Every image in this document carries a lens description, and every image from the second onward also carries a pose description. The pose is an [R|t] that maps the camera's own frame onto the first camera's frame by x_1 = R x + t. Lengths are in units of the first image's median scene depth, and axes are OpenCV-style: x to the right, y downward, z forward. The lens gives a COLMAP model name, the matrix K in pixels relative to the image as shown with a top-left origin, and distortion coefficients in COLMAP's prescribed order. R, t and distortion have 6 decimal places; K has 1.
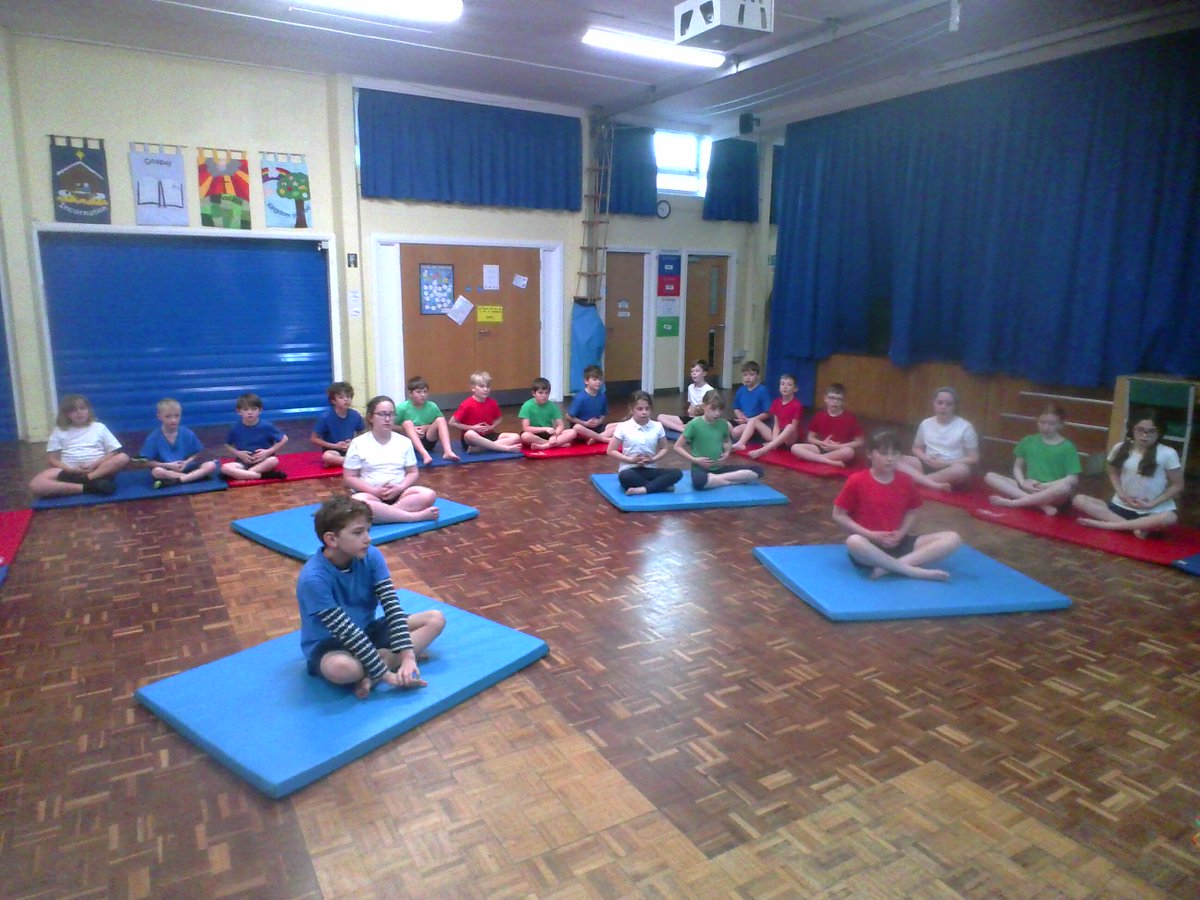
lens RADIAL K [[770.0, 0, 598.1], [0, 770.0, 427.2], [0, 0, 1]] dist [-0.004443, -0.000785]
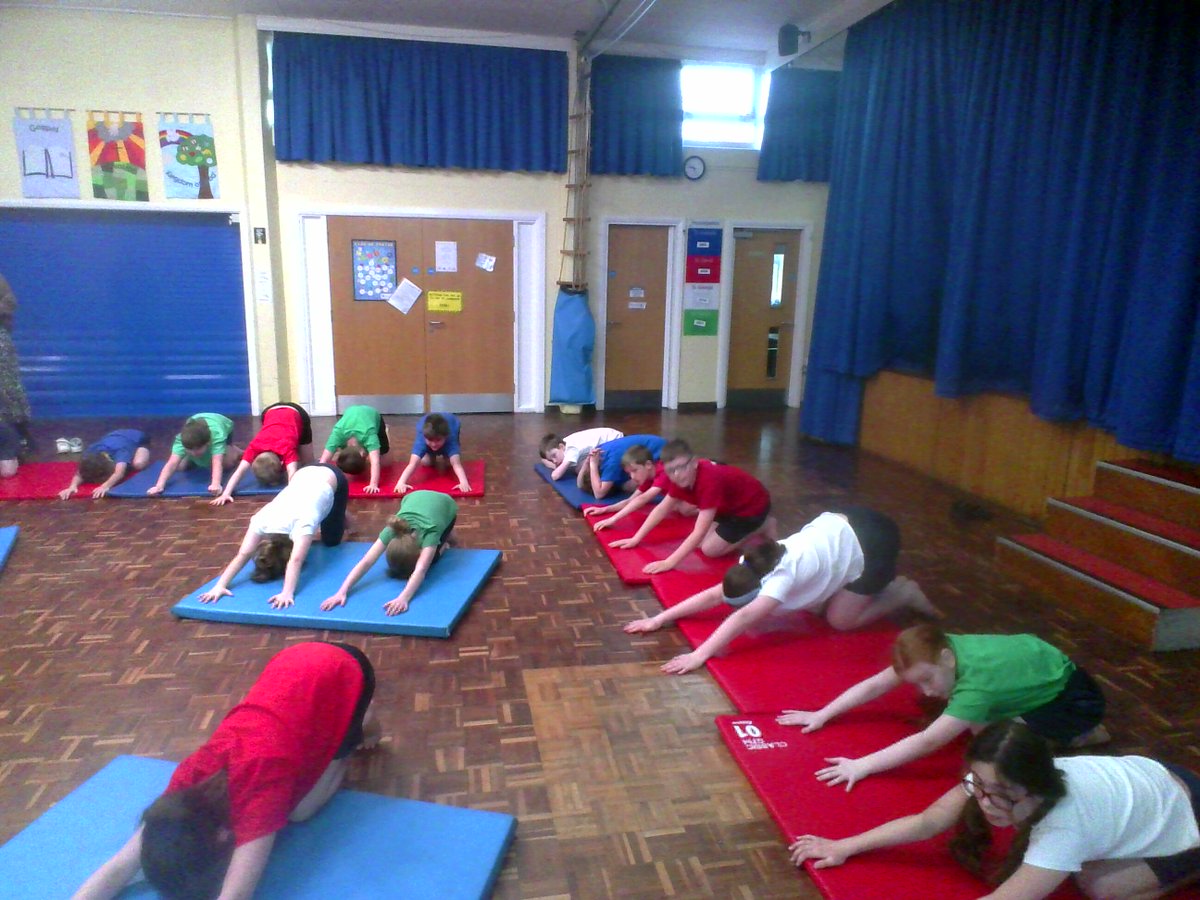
lens RADIAL K [[770.0, 0, 598.1], [0, 770.0, 427.2], [0, 0, 1]] dist [-0.004443, -0.000785]
pose [[0.939055, 0.073375, -0.335845, 0.306419], [-0.068716, 0.997304, 0.025755, -0.046743], [0.336829, -0.001108, 0.941565, 0.288411]]
